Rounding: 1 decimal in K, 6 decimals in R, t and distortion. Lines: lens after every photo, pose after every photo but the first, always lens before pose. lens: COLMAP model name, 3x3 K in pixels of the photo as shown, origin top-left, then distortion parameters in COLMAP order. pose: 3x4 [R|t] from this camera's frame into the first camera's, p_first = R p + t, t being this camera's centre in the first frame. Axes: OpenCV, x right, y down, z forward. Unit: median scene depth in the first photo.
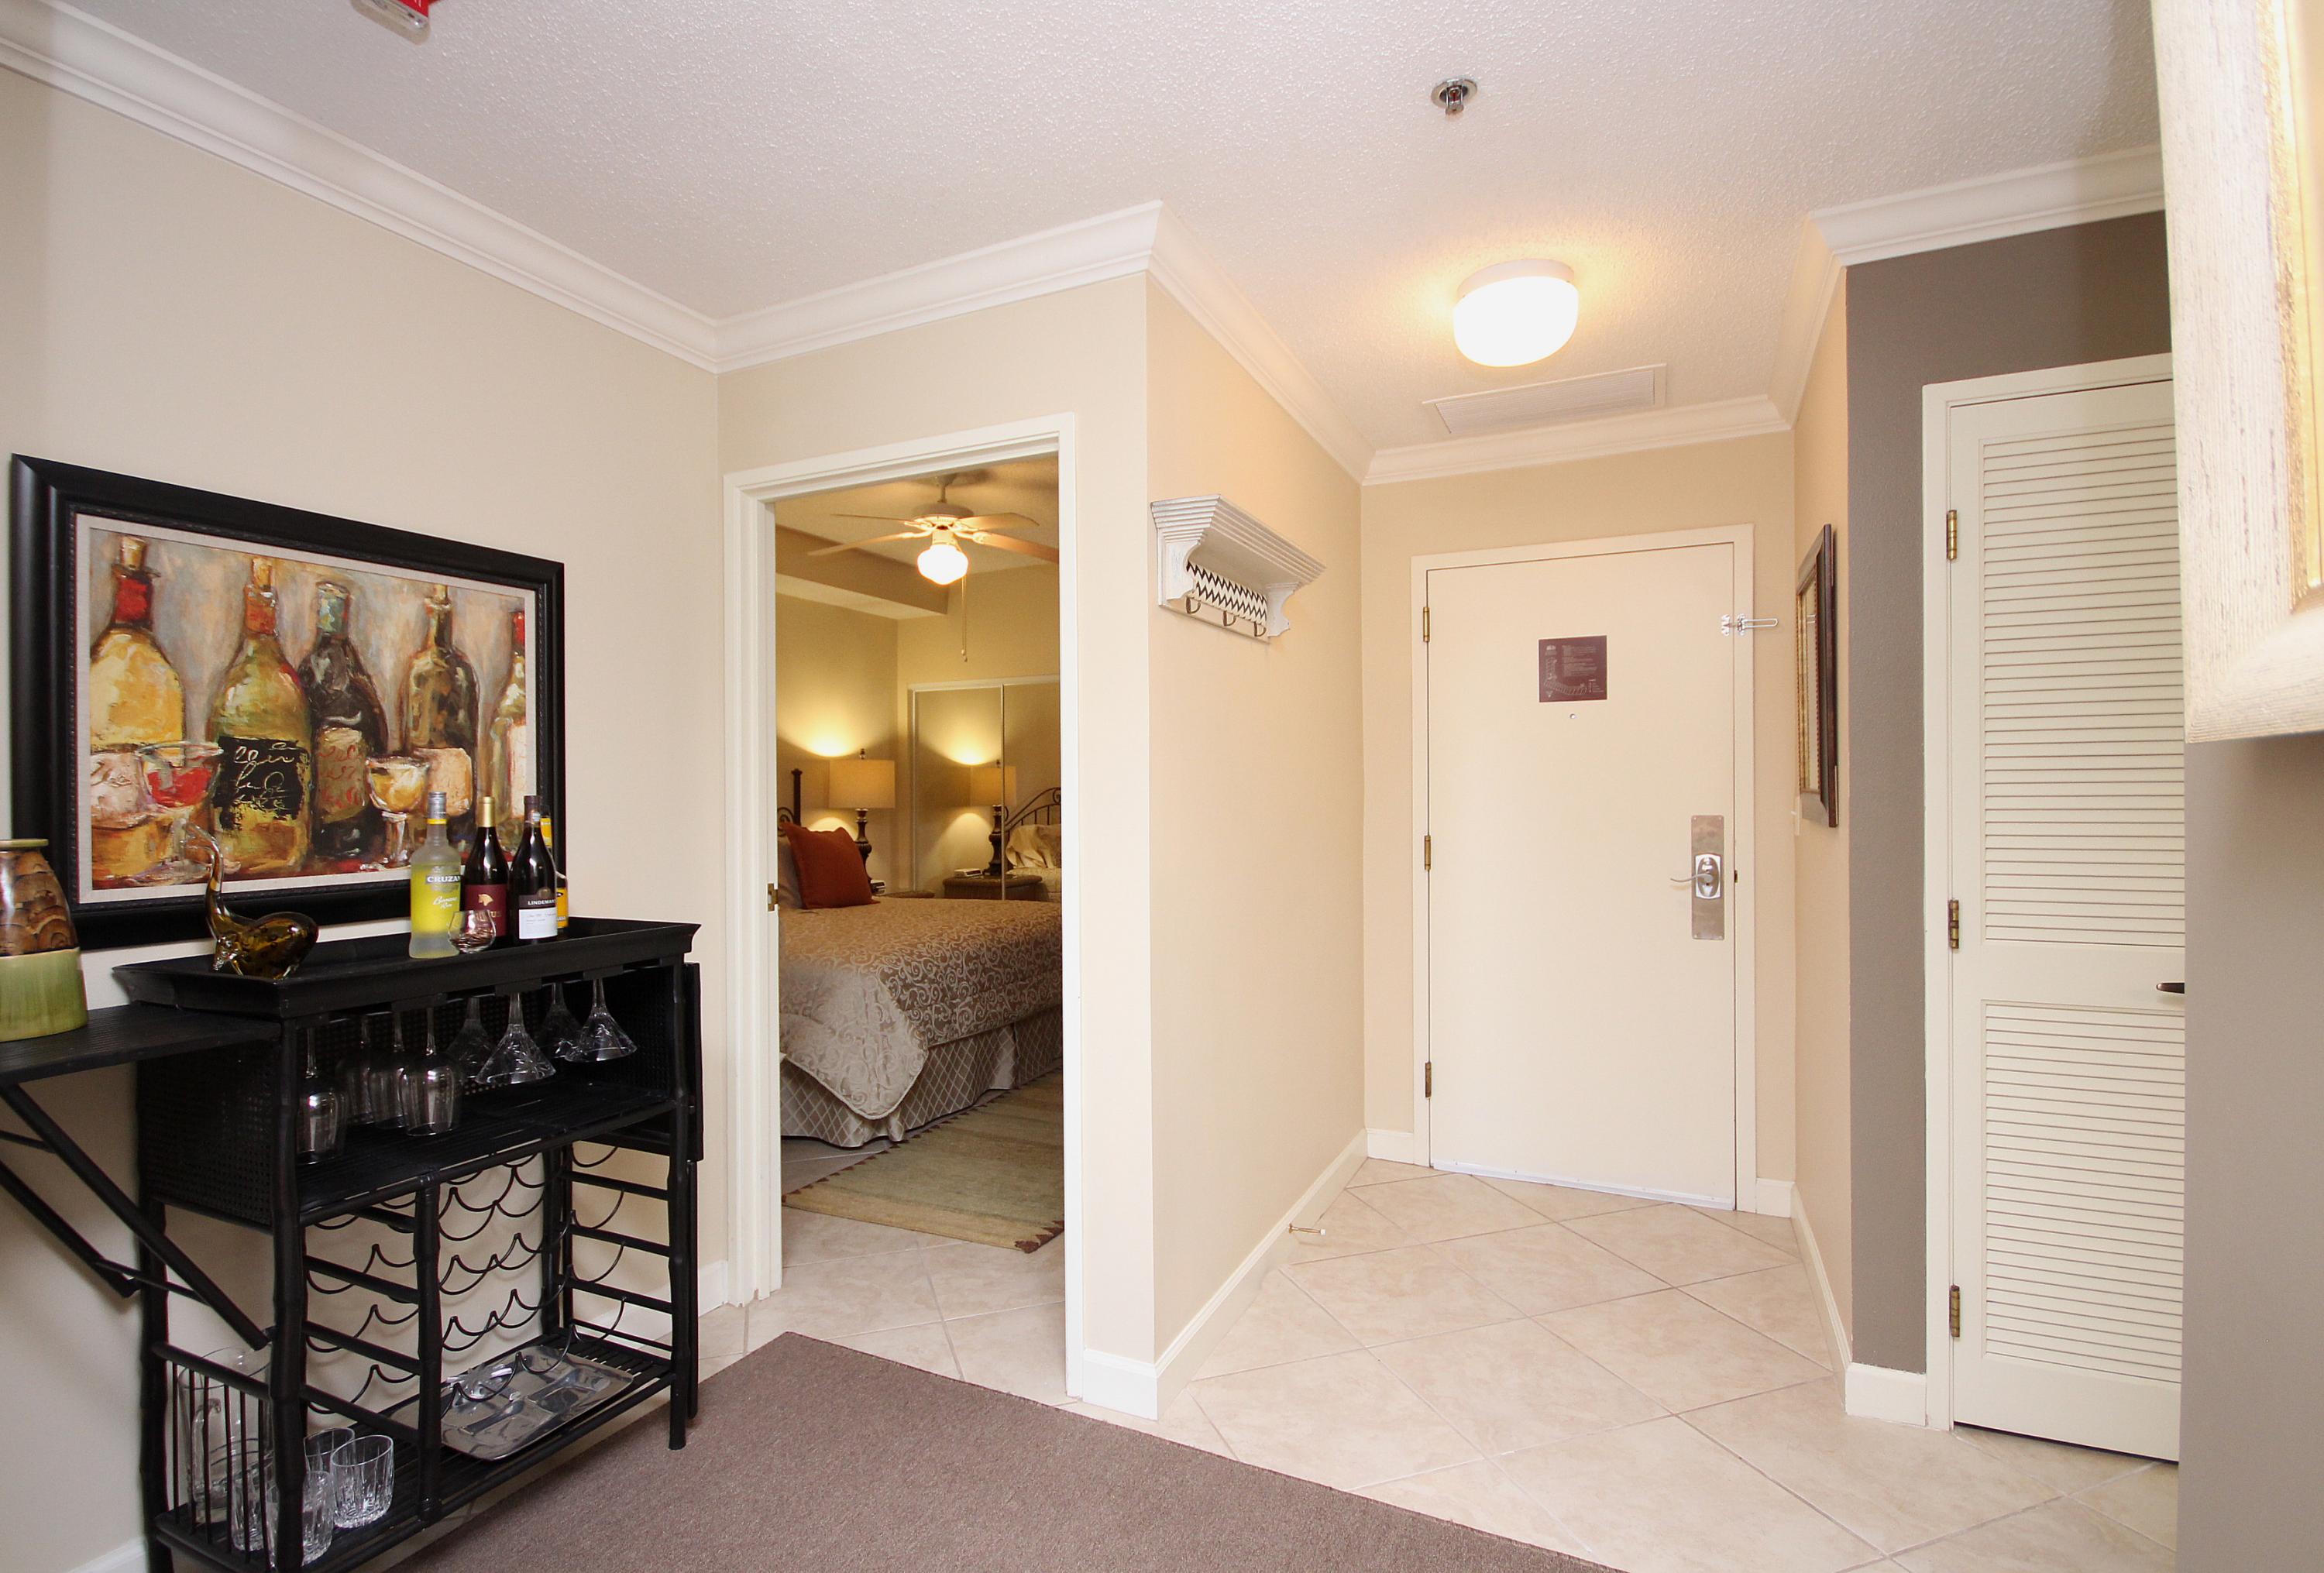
lens RADIAL K [[1099.7, 0, 1162.0], [0, 1099.7, 786.5], [0, 0, 1]] dist [0.001892, 0.000192]
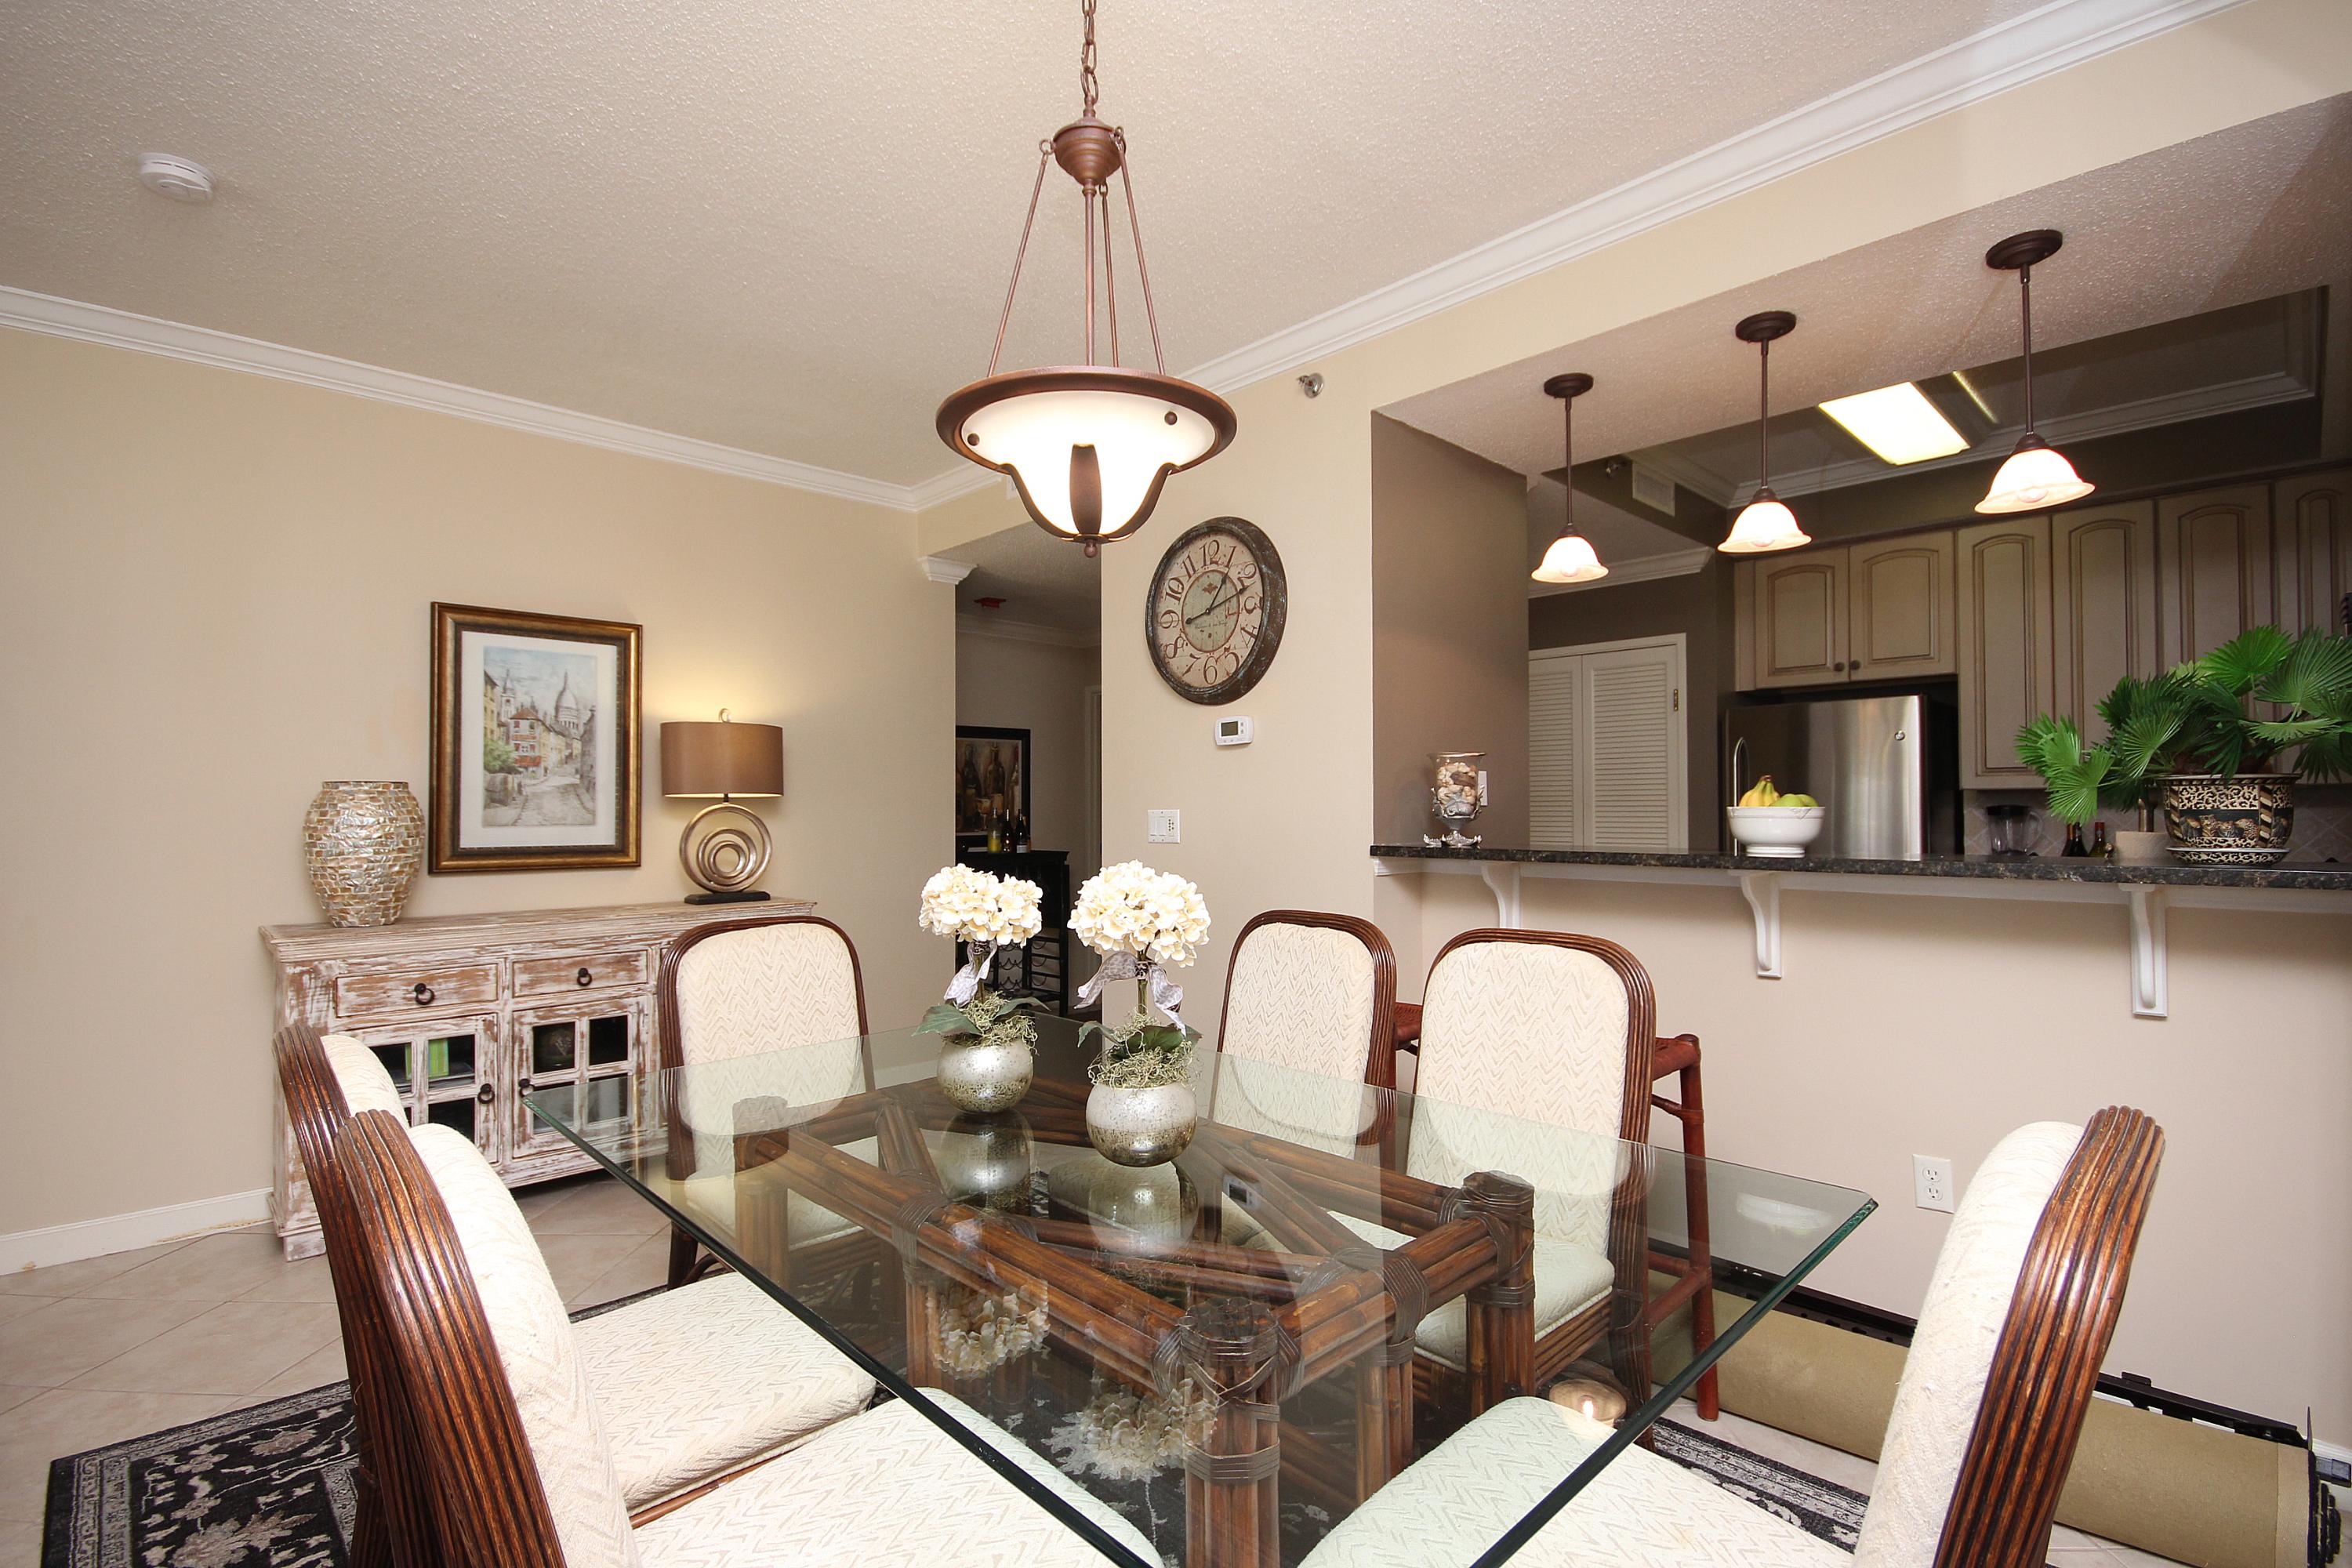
lens RADIAL K [[1134.5, 0, 1176.0], [0, 1134.5, 784.0], [0, 0, 1]] dist [-0.000141, 0.000037]
pose [[0.918457, -0.008520, -0.395430, 1.007423], [0.002423, 0.999870, -0.015916, -0.009262], [0.395514, 0.013661, 0.918358, -1.622238]]
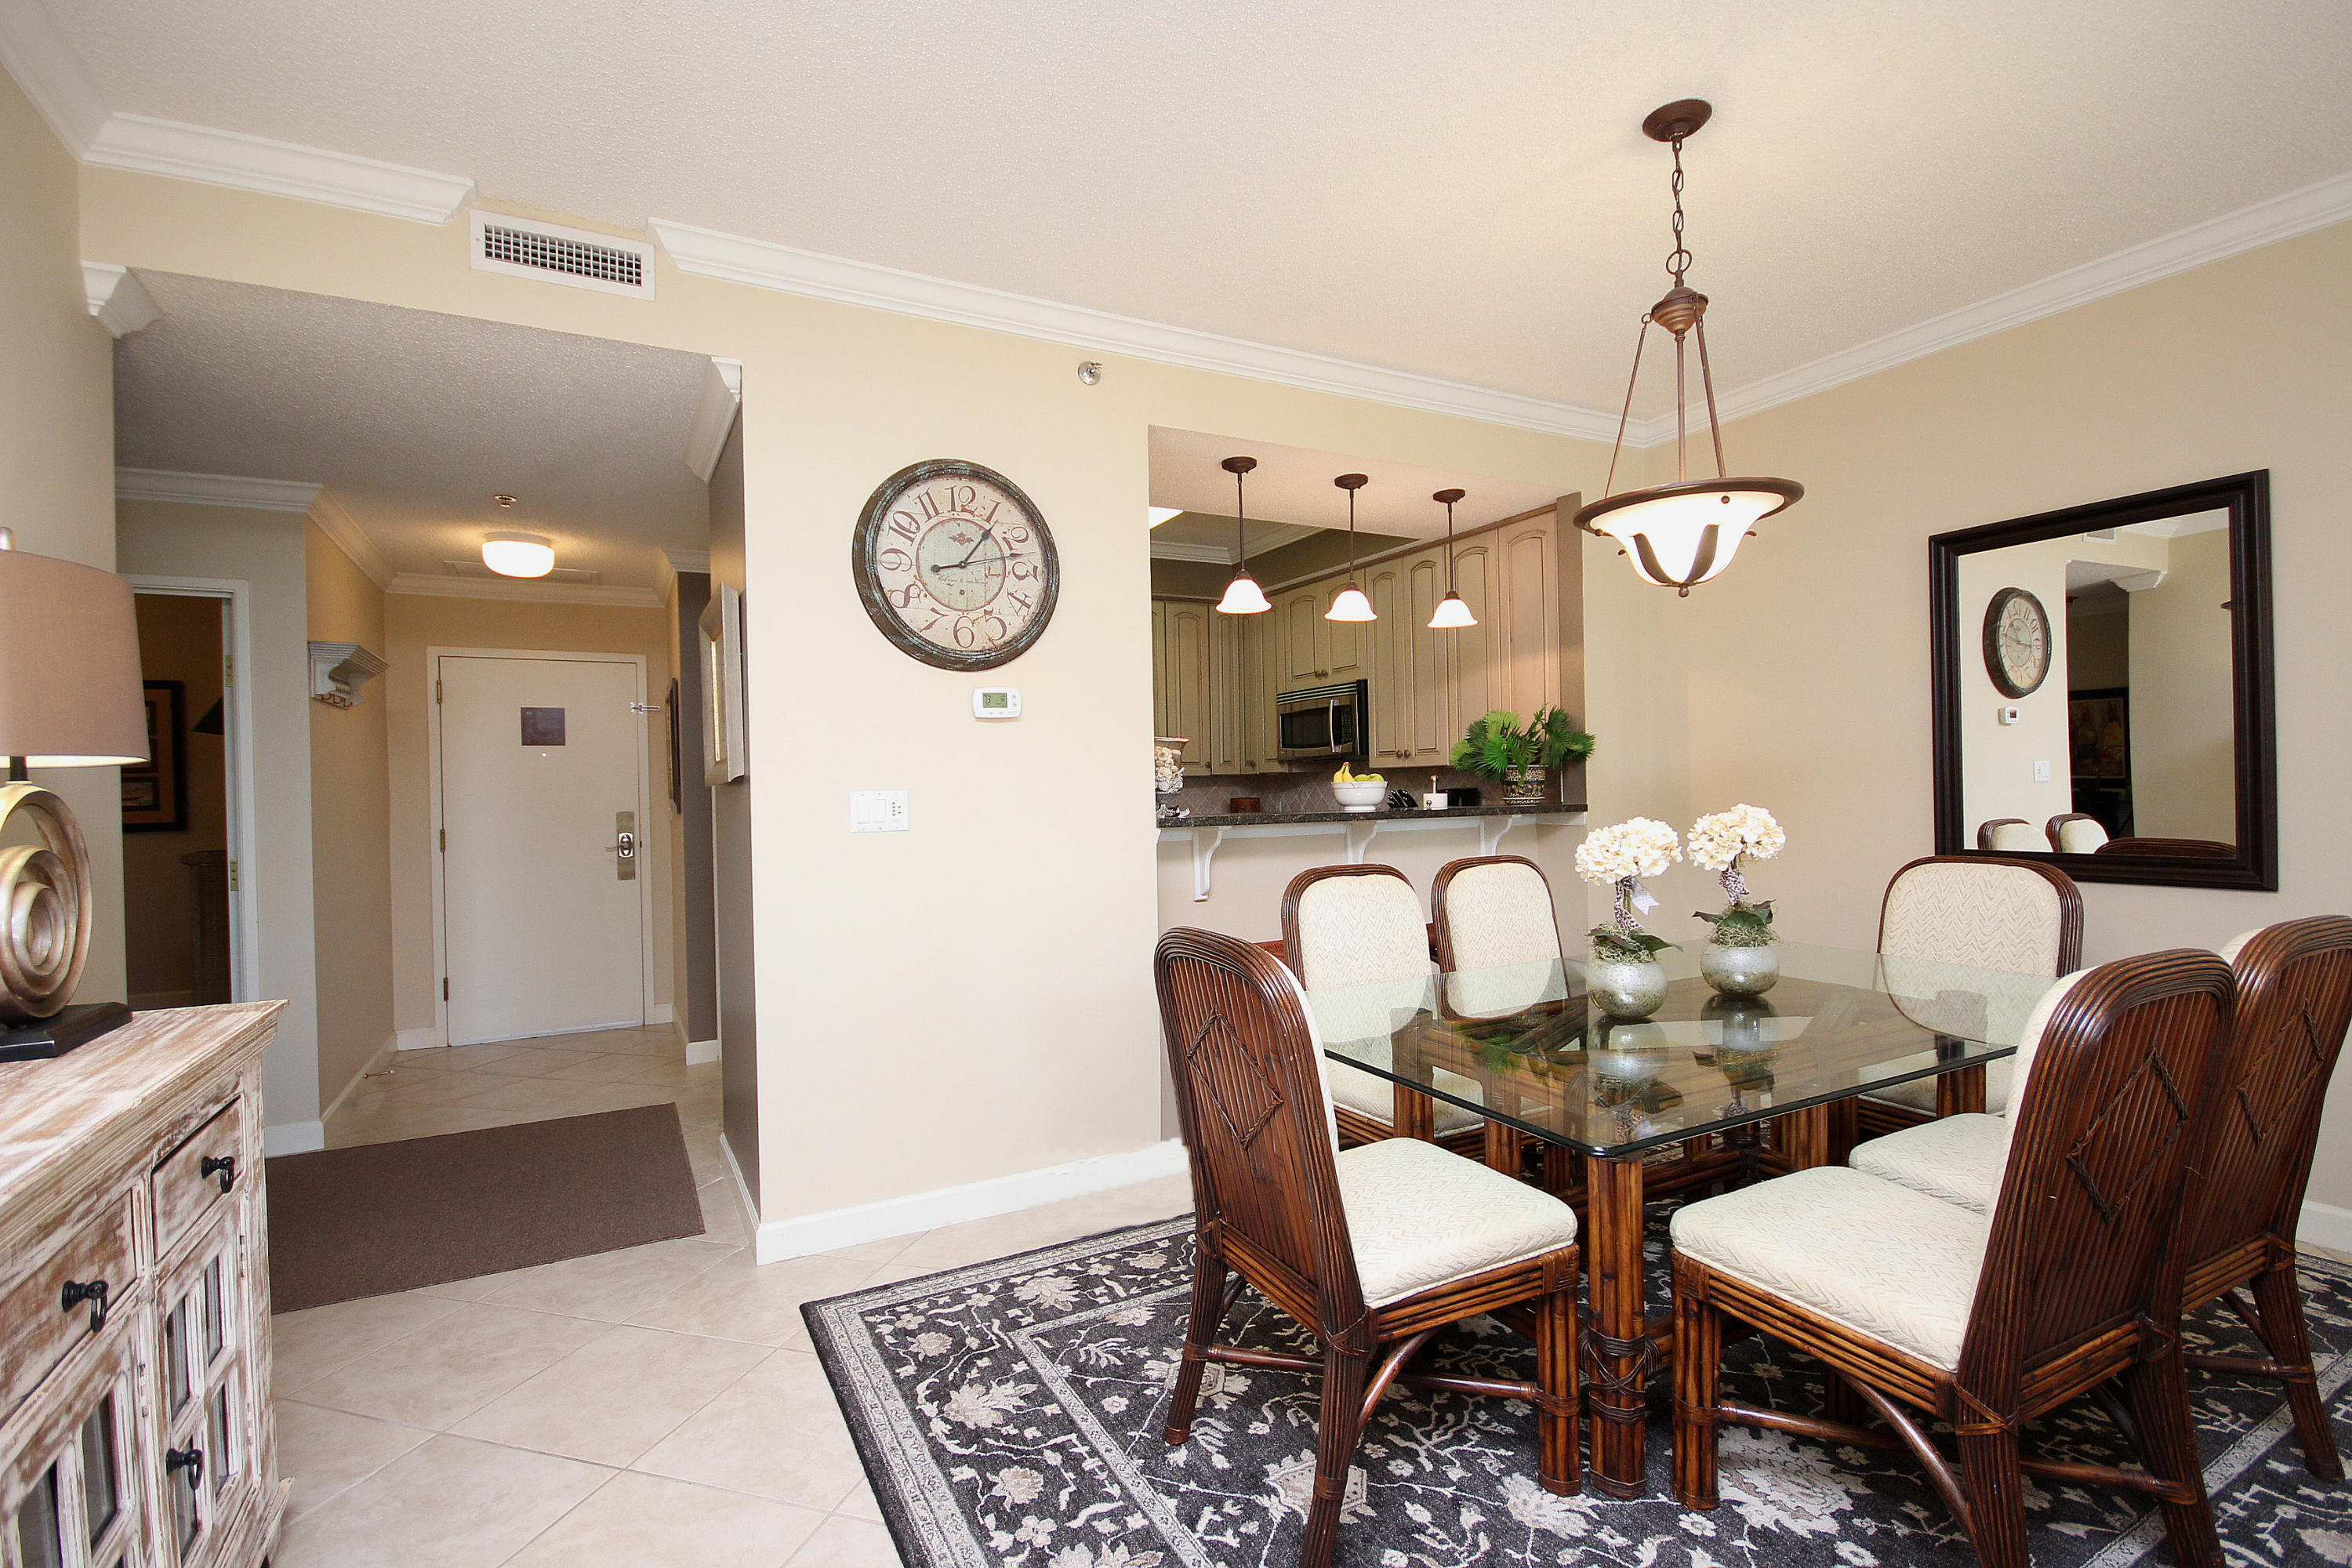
lens RADIAL K [[1110.4, 0, 1176.0], [0, 1110.4, 784.0], [0, 0, 1]] dist [-0.000595, -0.000290]
pose [[0.610107, -0.007806, 0.792281, -0.559527], [0.016373, 0.999862, -0.002758, 0.002751], [-0.792150, 0.014655, 0.610150, -1.172420]]
